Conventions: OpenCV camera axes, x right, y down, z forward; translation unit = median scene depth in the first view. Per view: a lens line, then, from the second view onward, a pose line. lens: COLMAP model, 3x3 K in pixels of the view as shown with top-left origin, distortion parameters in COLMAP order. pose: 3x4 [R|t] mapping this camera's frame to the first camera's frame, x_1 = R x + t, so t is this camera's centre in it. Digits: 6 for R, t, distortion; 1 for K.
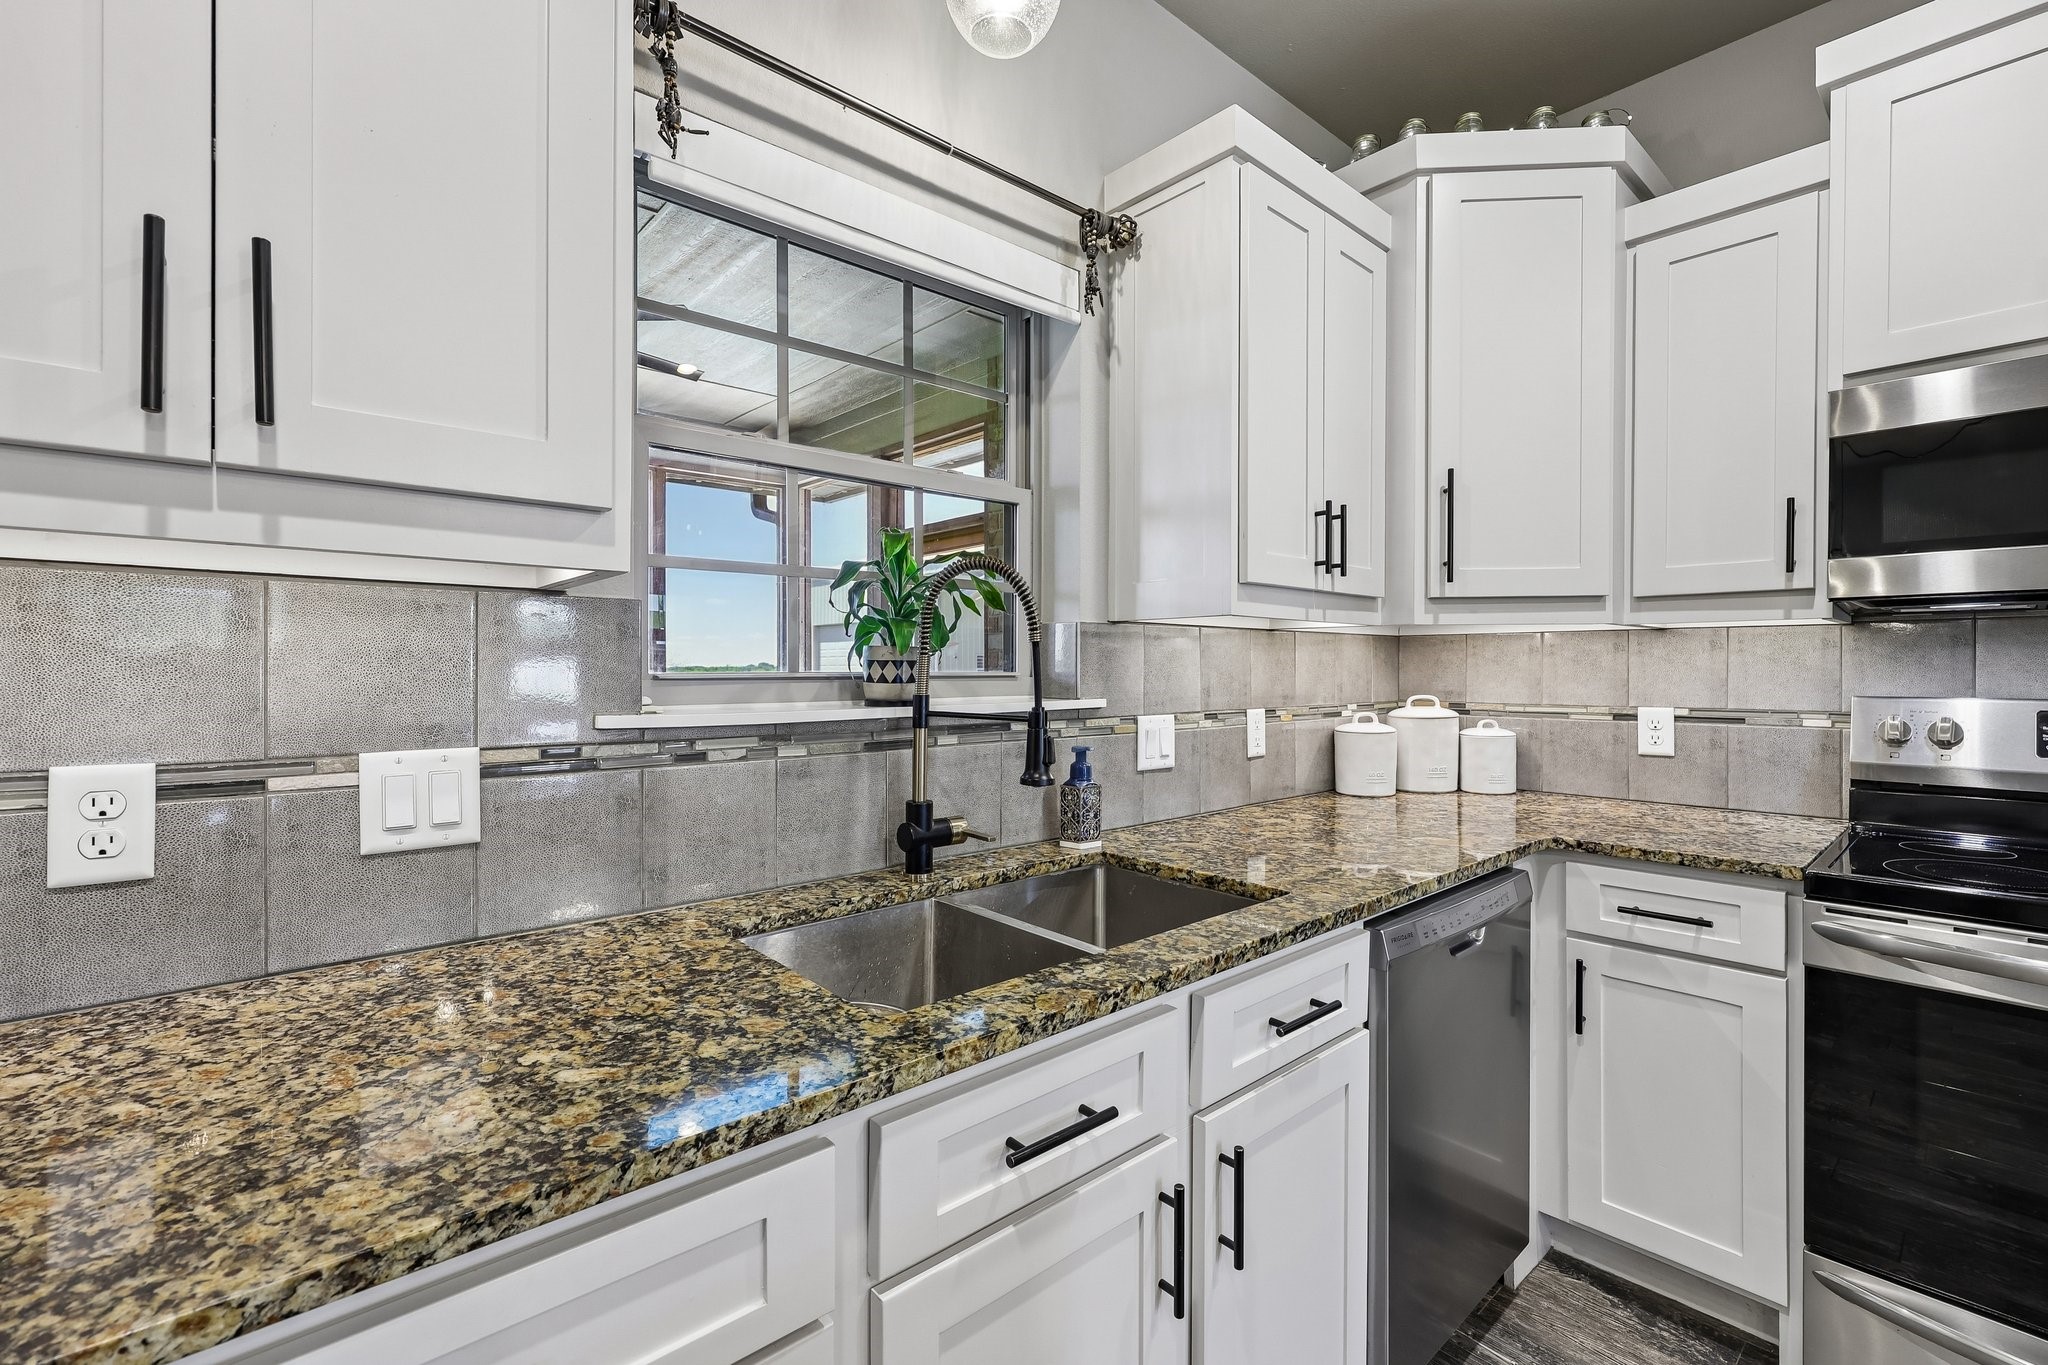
lens RADIAL K [[894.0, 0, 1014.3], [0, 894.0, 680.3], [0, 0, 1]] dist [0.000159, 0.000497]
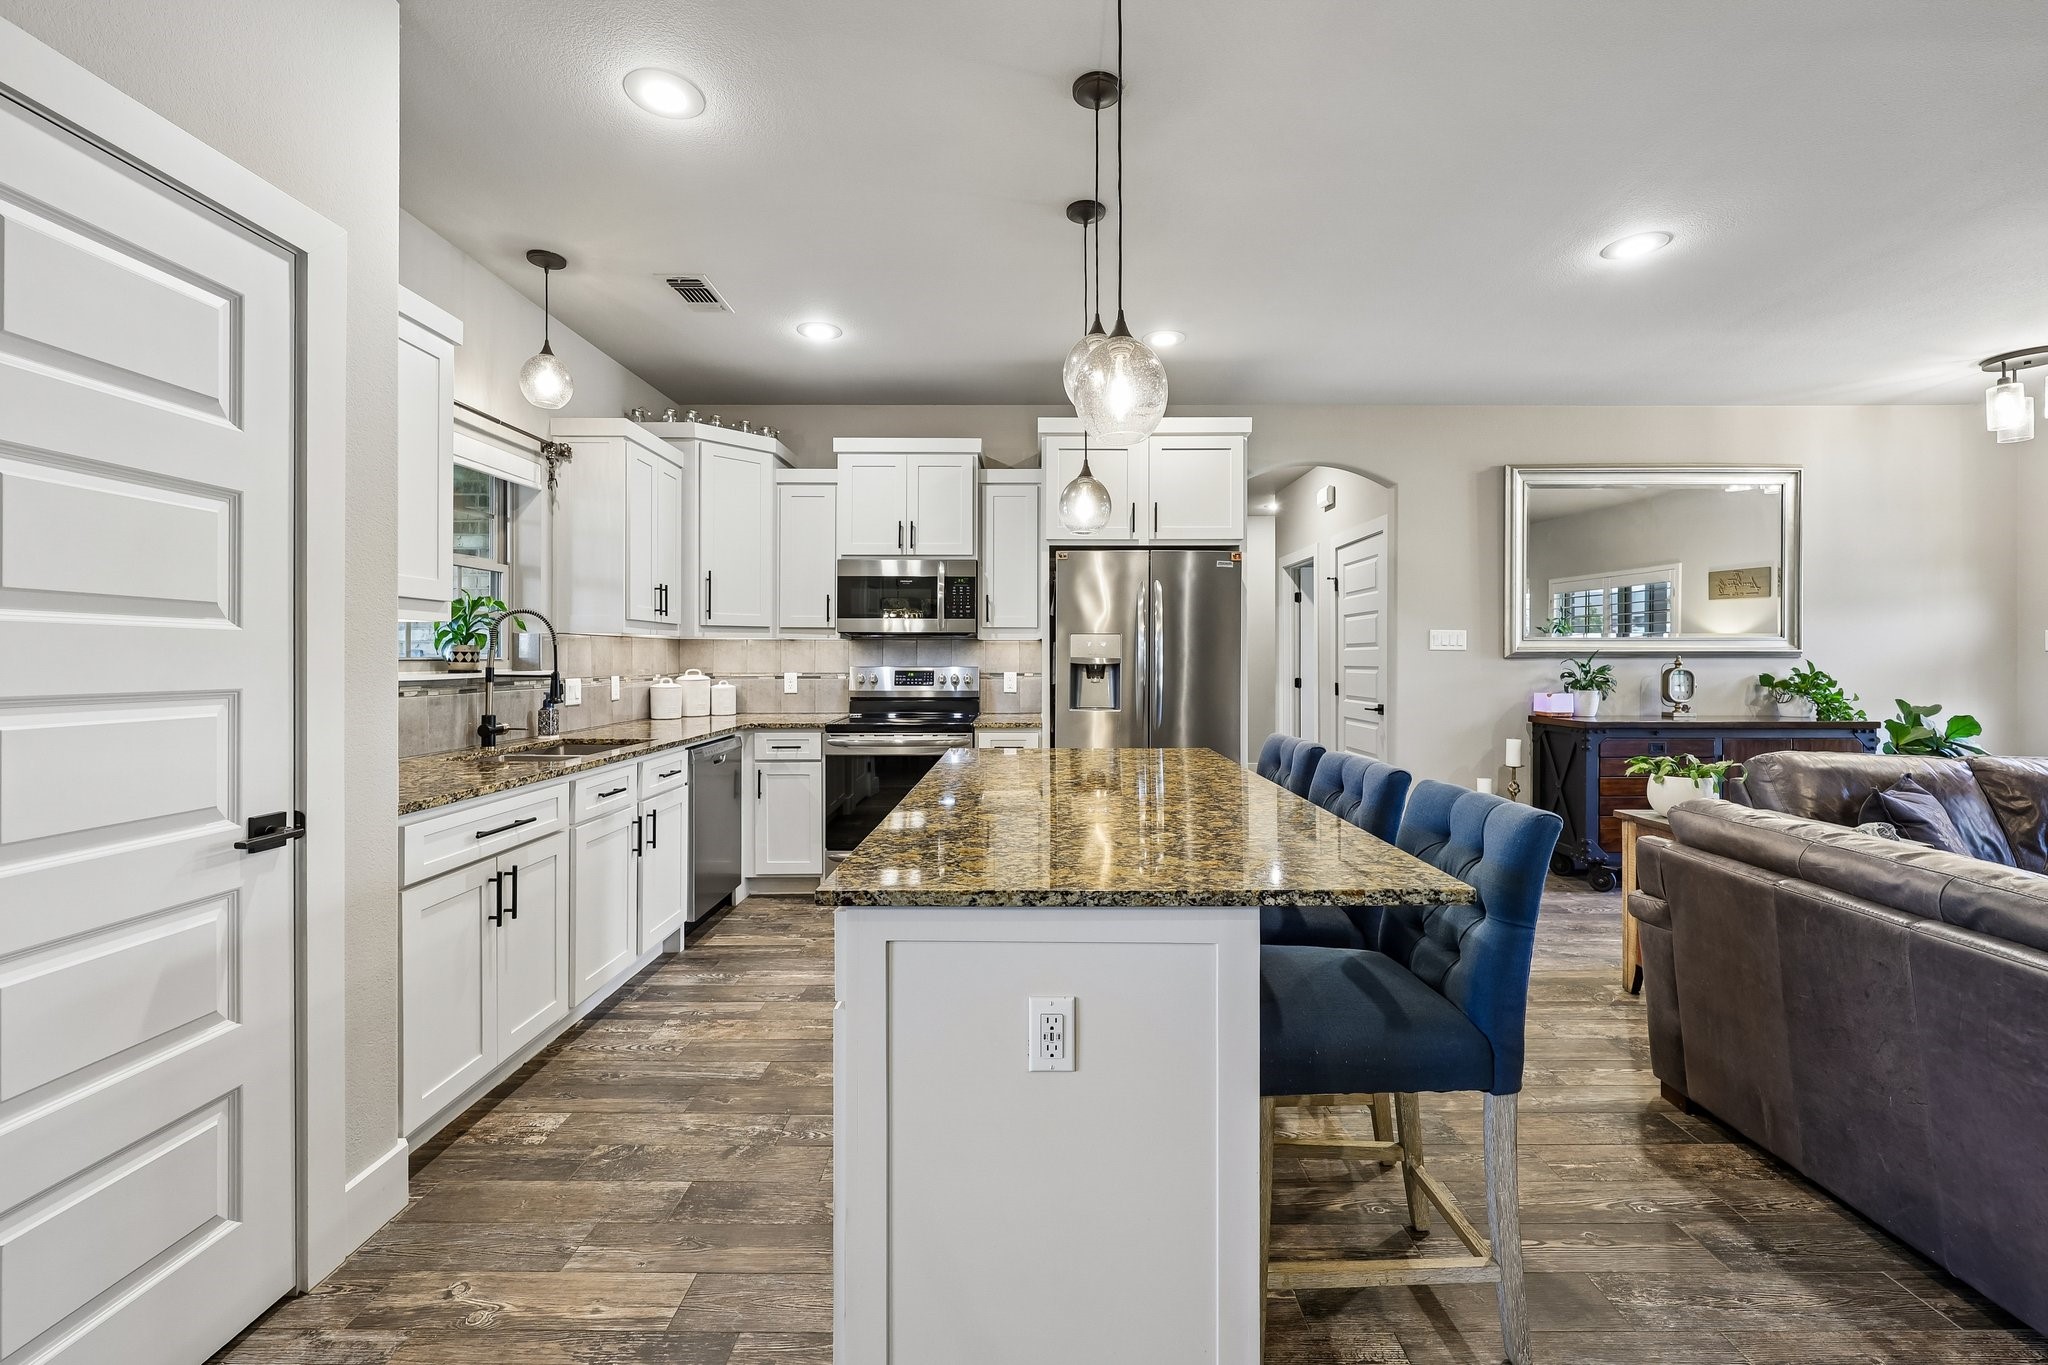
lens RADIAL K [[835.8, 0, 1036.4], [0, 835.8, 657.0], [0, 0, 1]] dist [0.009563, -0.000515]
pose [[0.653987, 0.002155, 0.756503, -0.656859], [0.006559, 0.999942, -0.008519, 0.014180], [-0.756478, 0.010533, 0.653935, -1.160956]]
